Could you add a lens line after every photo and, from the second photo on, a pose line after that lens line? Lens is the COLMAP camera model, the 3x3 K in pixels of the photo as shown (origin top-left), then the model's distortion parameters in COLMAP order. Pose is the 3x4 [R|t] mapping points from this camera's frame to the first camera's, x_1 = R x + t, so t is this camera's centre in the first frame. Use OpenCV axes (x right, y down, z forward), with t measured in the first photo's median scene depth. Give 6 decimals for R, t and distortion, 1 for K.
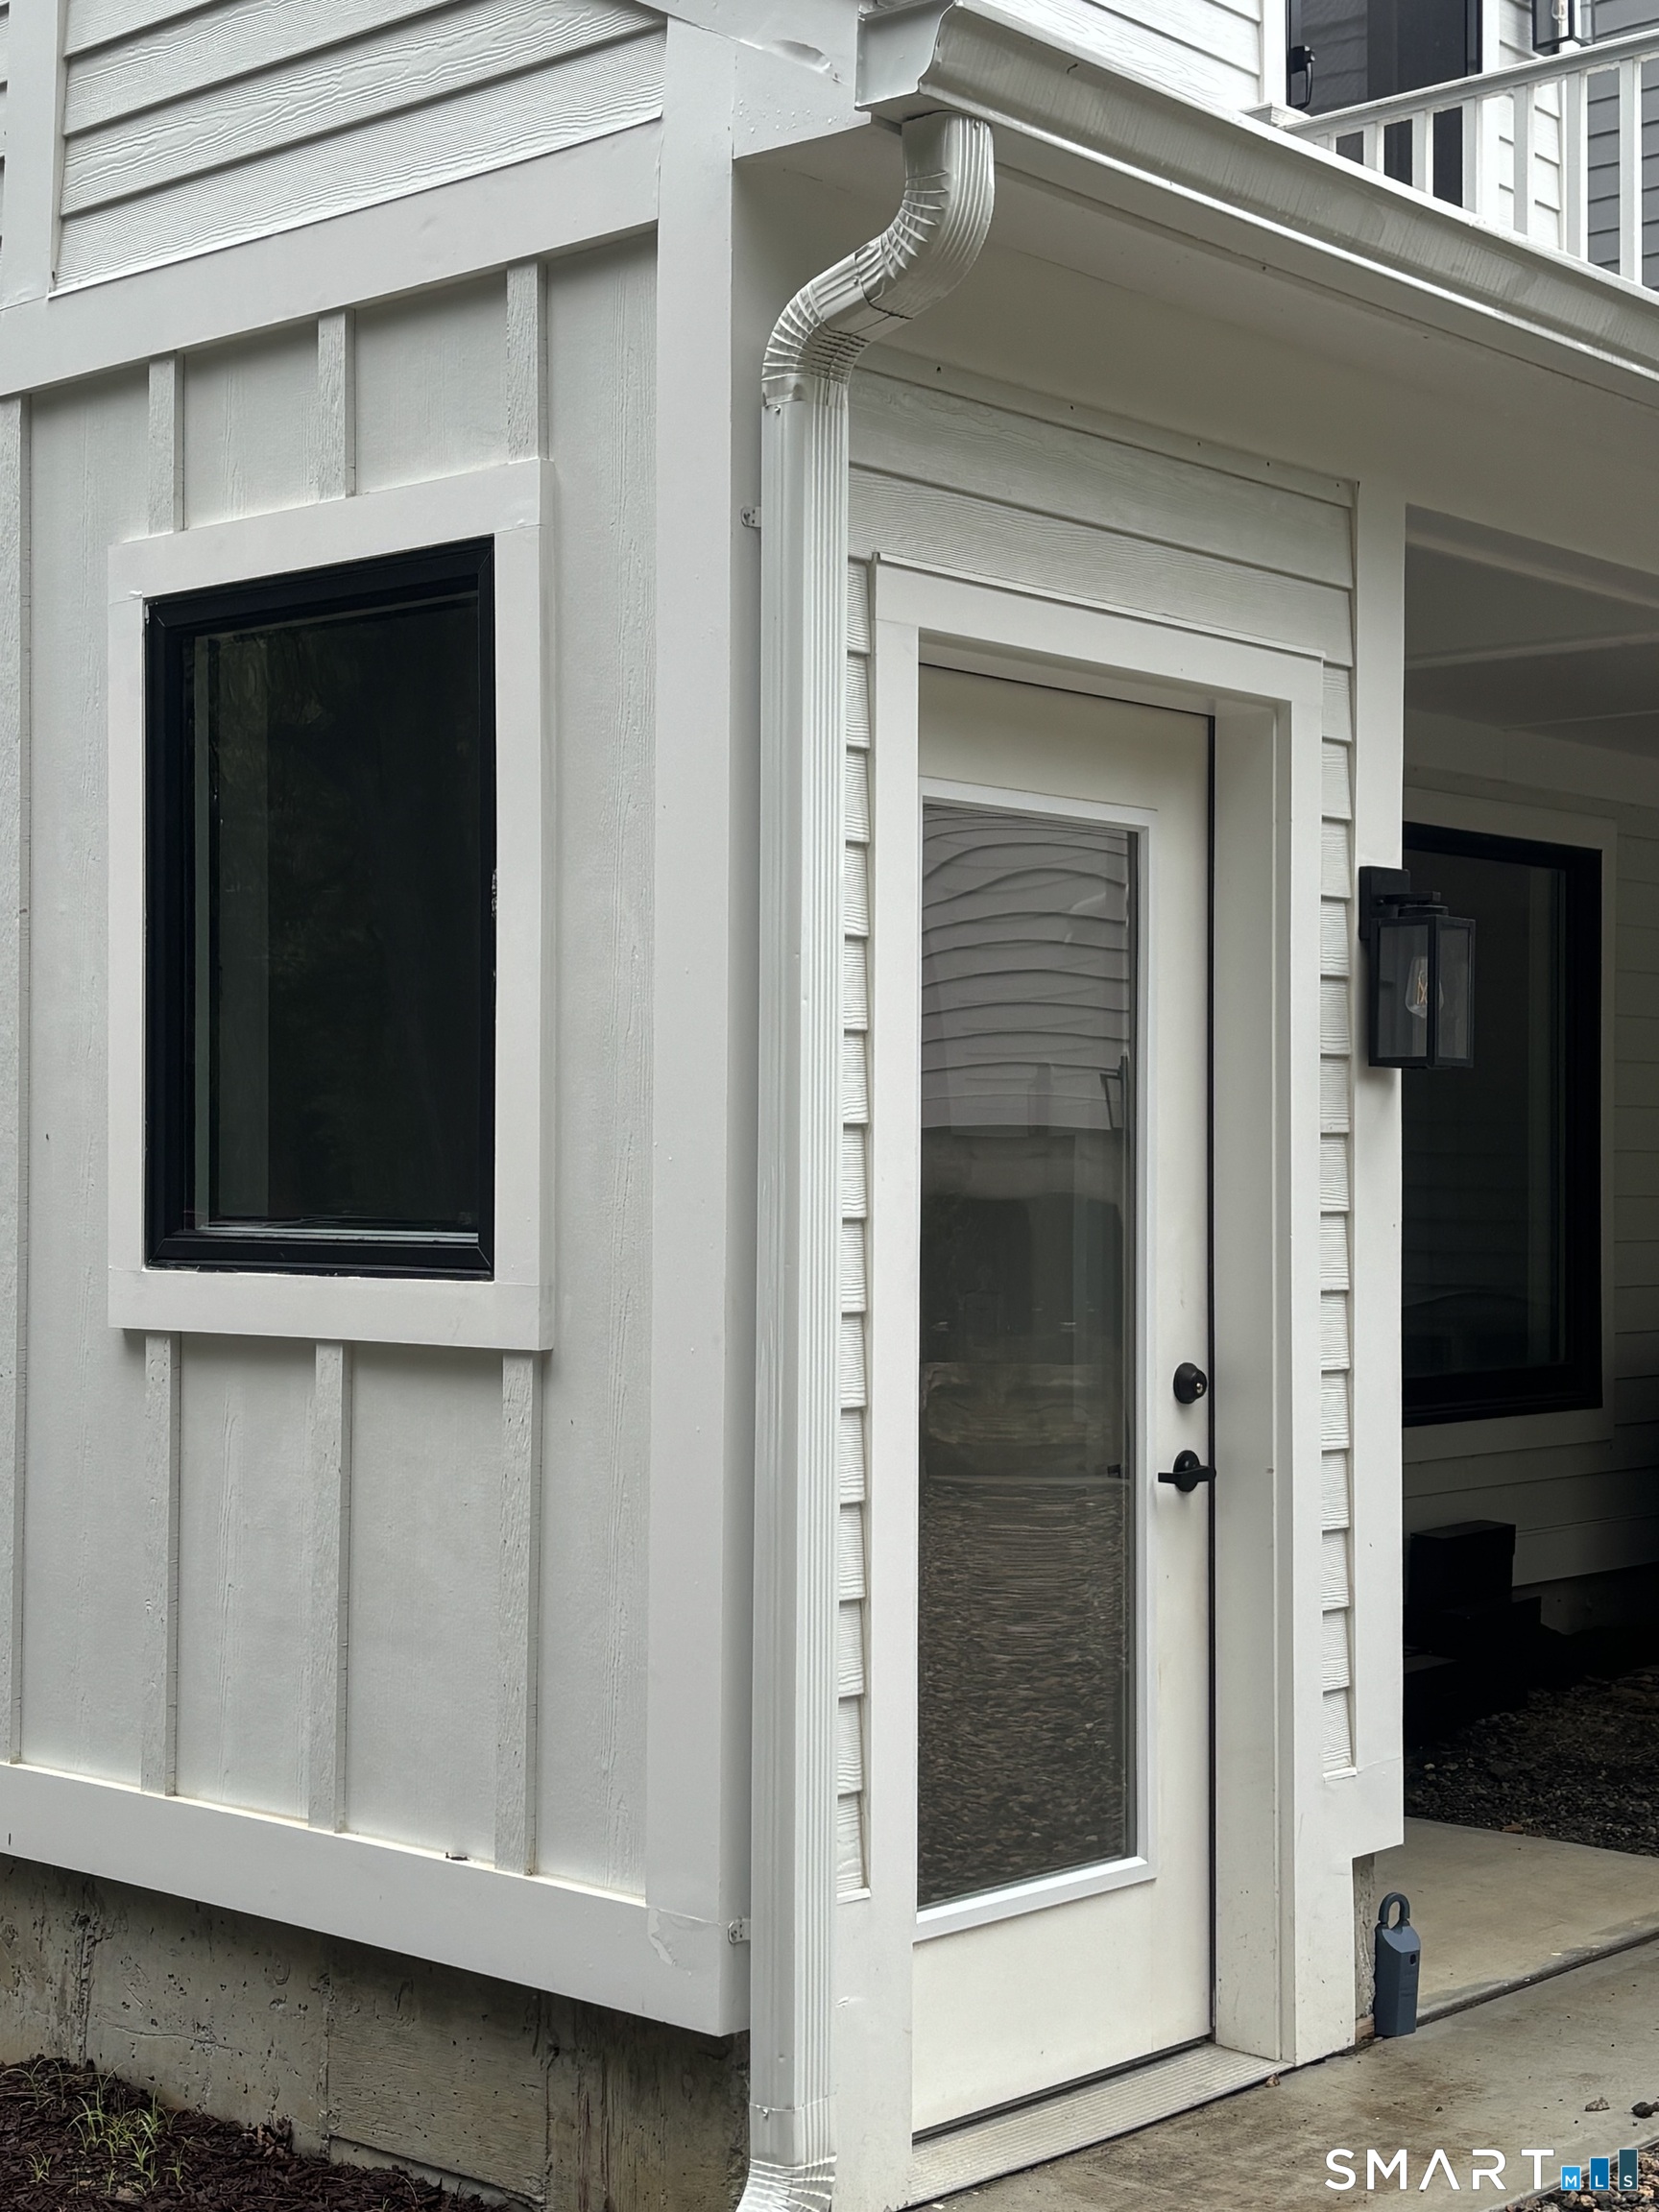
lens RADIAL K [[3132.8, 0, 830.1], [0, 3132.8, 1106.8], [0, 0, 1]] dist [0.064315, 0.000000]
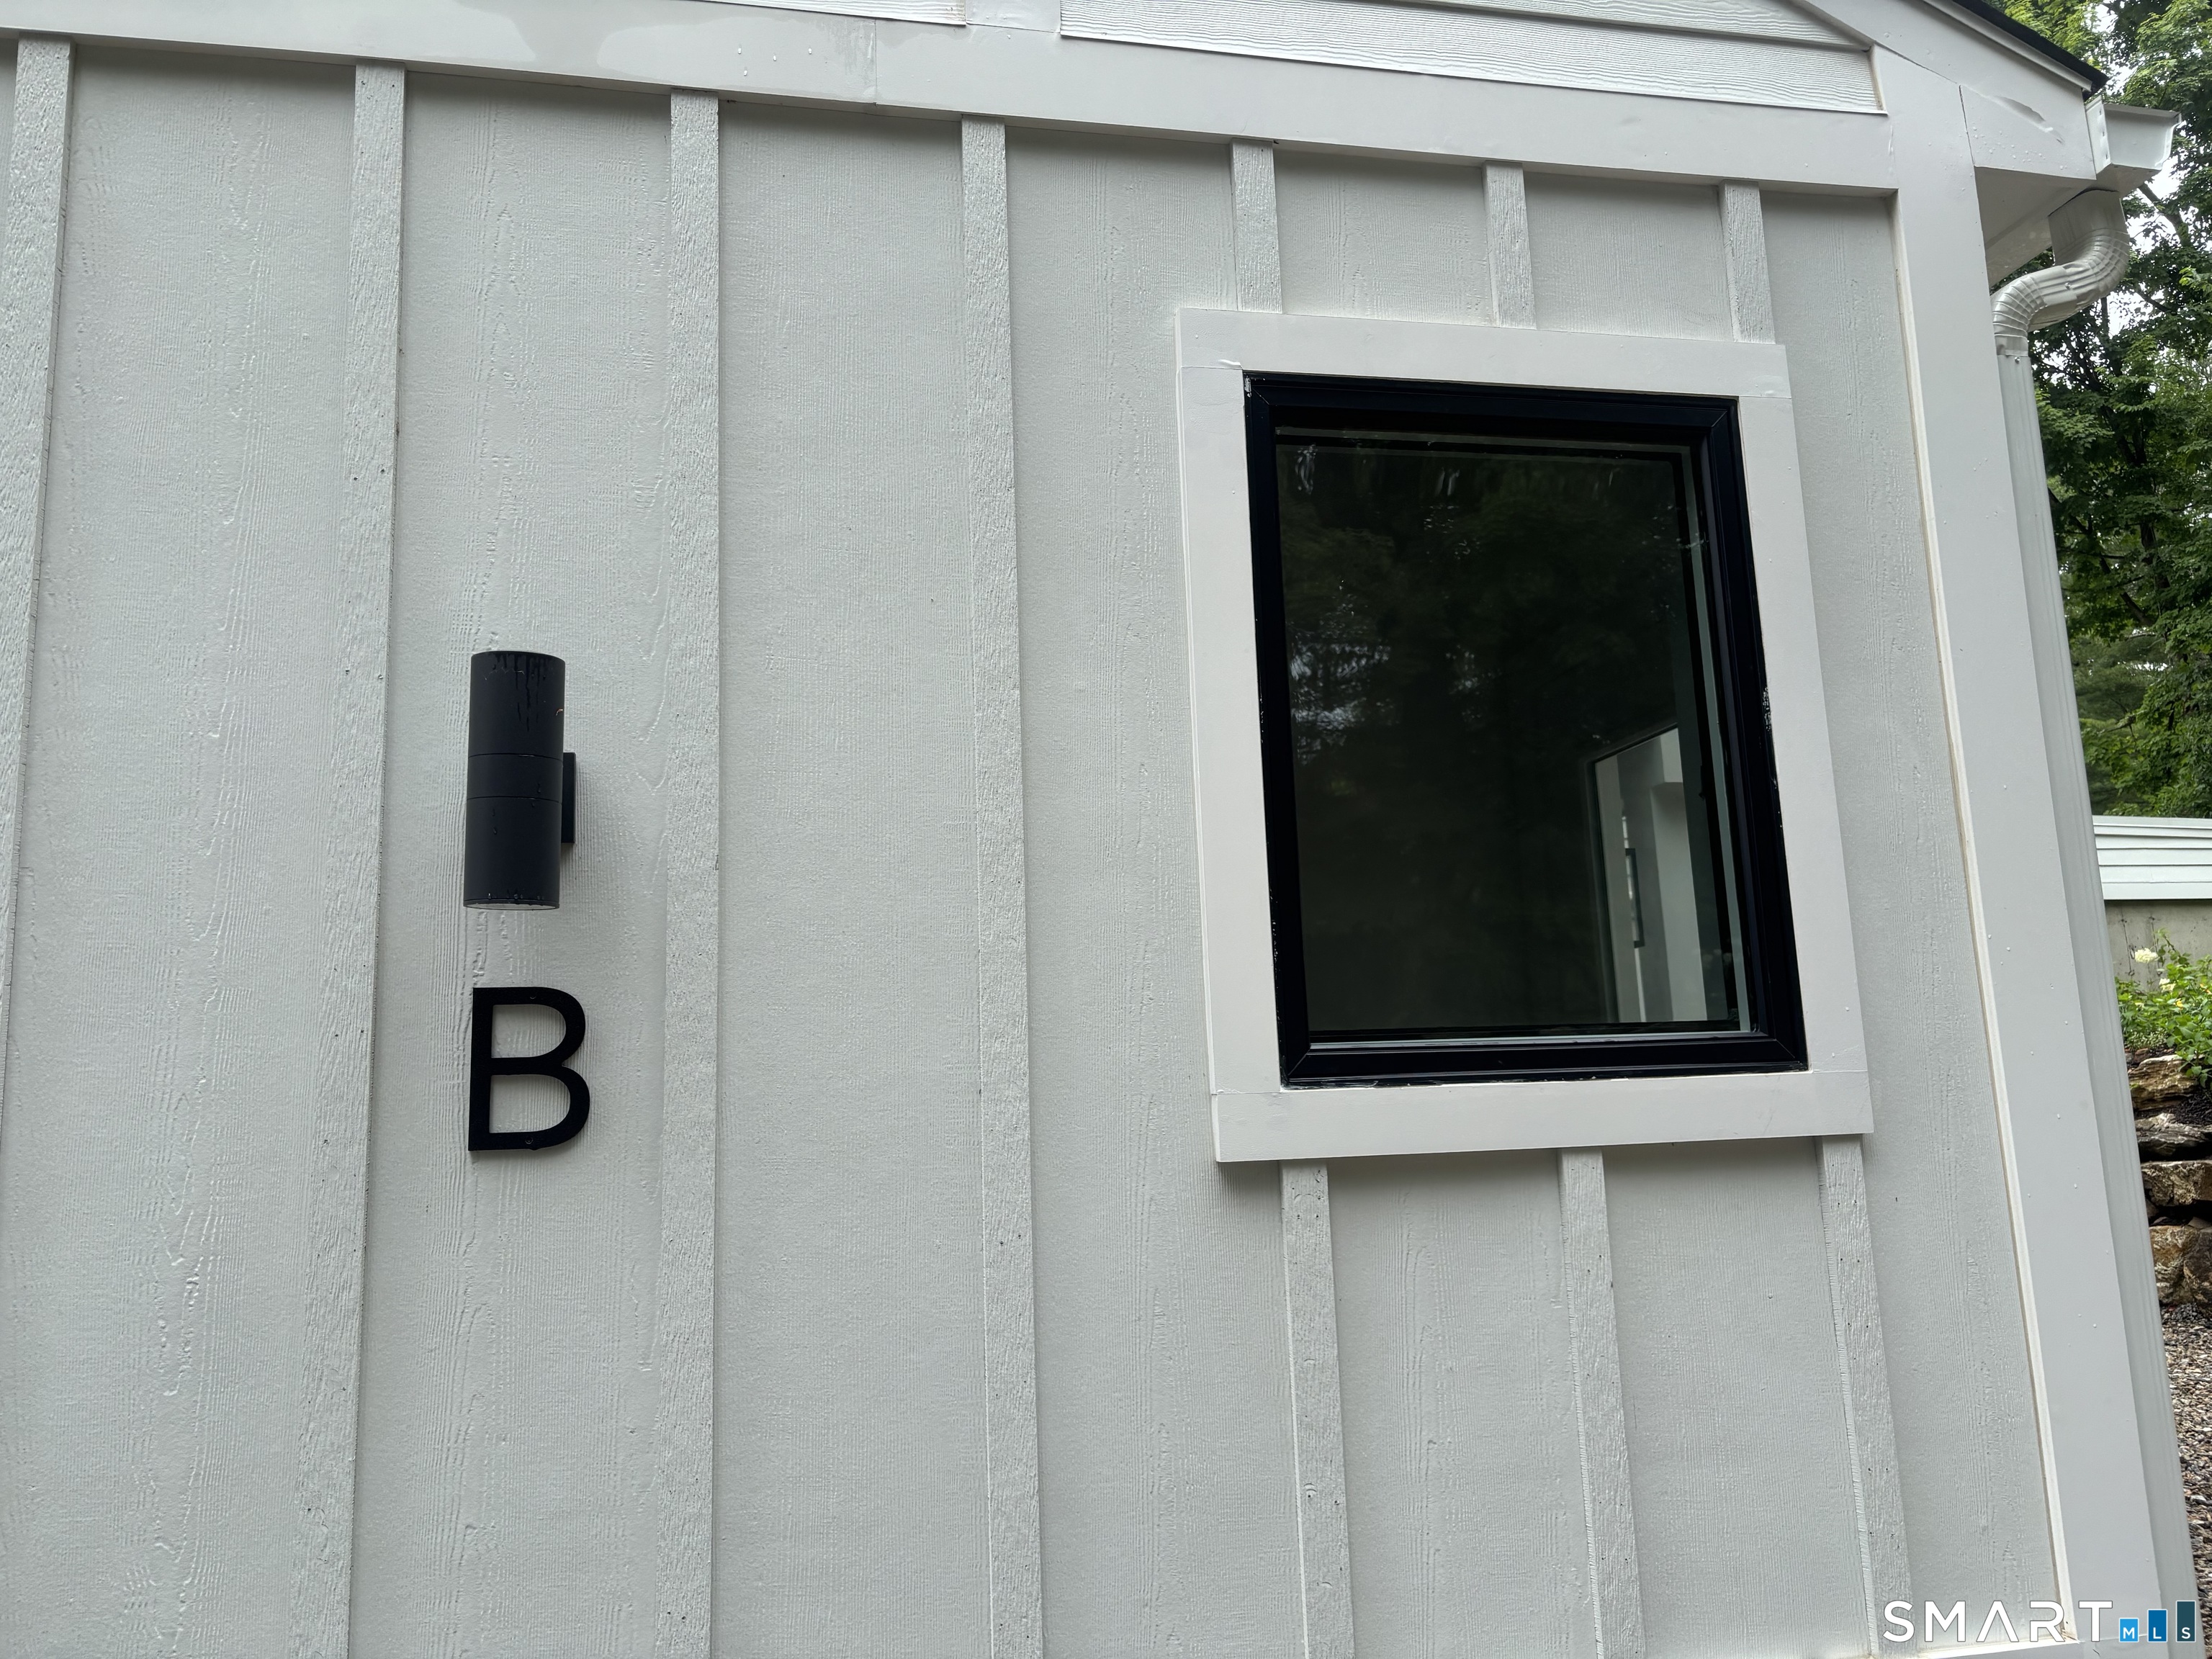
lens RADIAL K [[1675.8, 0, 1096.5], [0, 1675.8, 832.3], [0, 0, 1]] dist [0.025582, -0.012006]
pose [[0.603213, 0.112743, 0.789571, -0.669011], [0.028037, 0.986349, -0.162261, 0.058780], [-0.797087, 0.120016, 0.591818, 0.806502]]
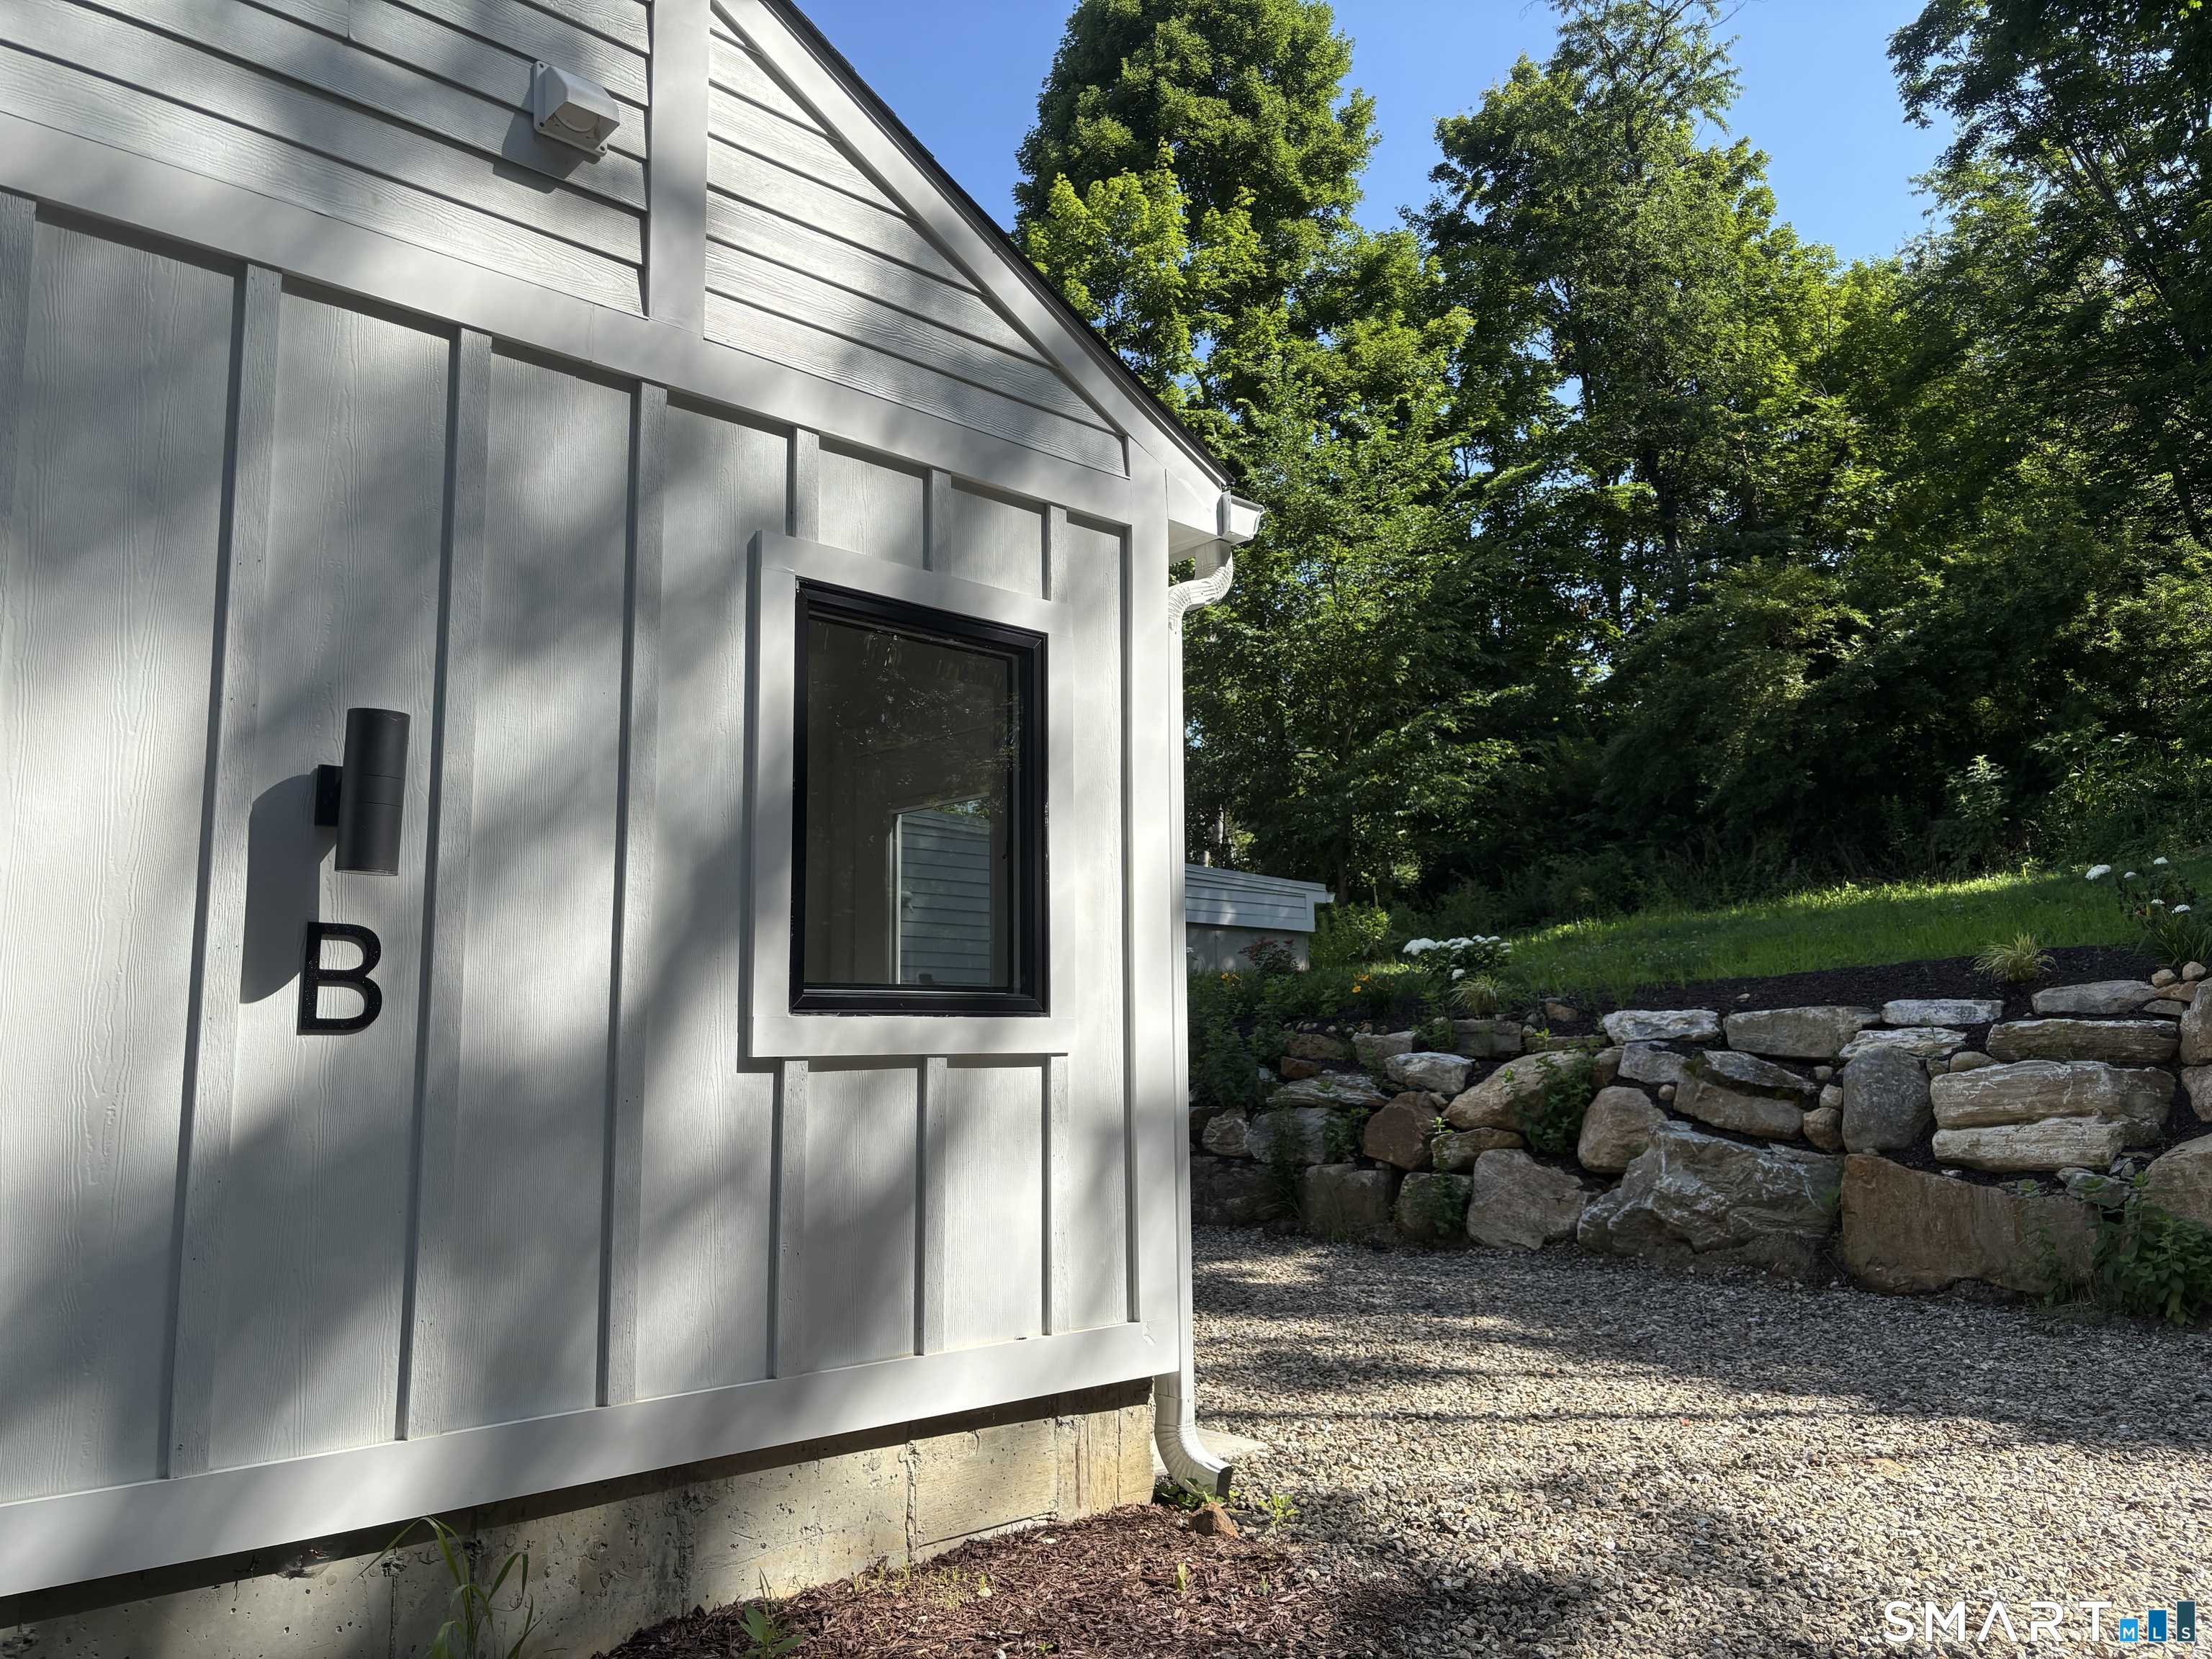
lens RADIAL K [[1675.8, 0, 1106.9], [0, 1675.8, 820.8], [0, 0, 1]] dist [0.025582, -0.012006]
pose [[0.082622, 0.132087, 0.987789, -1.066592], [-0.009963, 0.991238, -0.131715, 0.067834], [-0.996531, 0.001041, 0.083214, 0.835605]]
